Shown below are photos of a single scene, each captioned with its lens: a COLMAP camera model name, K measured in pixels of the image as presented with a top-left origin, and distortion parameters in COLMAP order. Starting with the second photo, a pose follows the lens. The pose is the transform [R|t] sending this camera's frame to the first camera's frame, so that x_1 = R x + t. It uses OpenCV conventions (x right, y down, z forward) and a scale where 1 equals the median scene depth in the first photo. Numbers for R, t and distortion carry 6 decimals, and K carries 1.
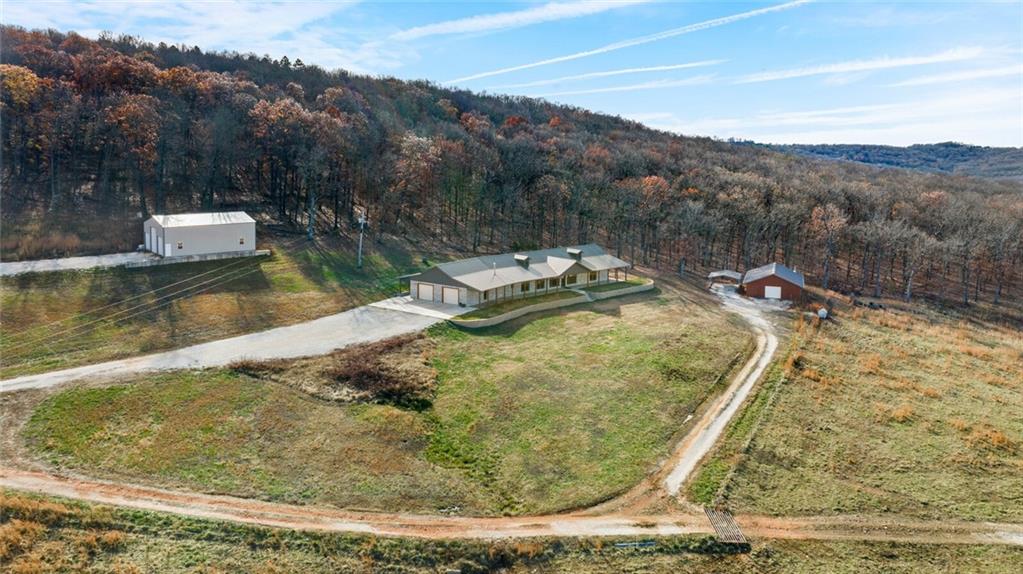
lens RADIAL K [[927.9, 0, 511.2], [0, 927.9, 287.0], [0, 0, 1]] dist [-0.009541, -0.013619]
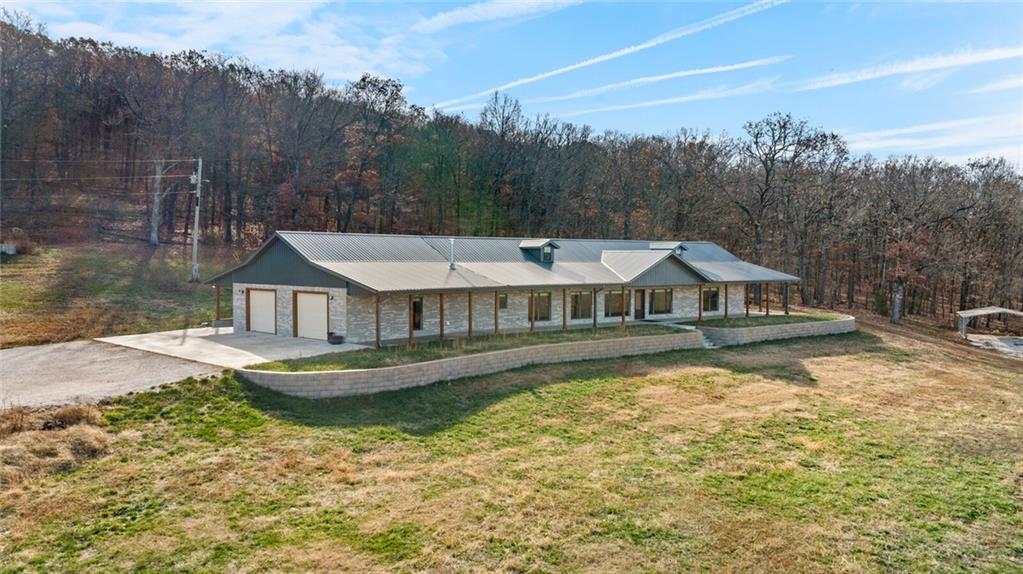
lens RADIAL K [[927.9, 0, 511.6], [0, 927.9, 287.8], [0, 0, 1]] dist [-0.009541, -0.013619]
pose [[0.995887, 0.005009, -0.090471, 0.041041], [-0.015696, 0.992913, -0.117803, 0.038750], [0.089240, 0.118739, 0.988907, 0.652057]]
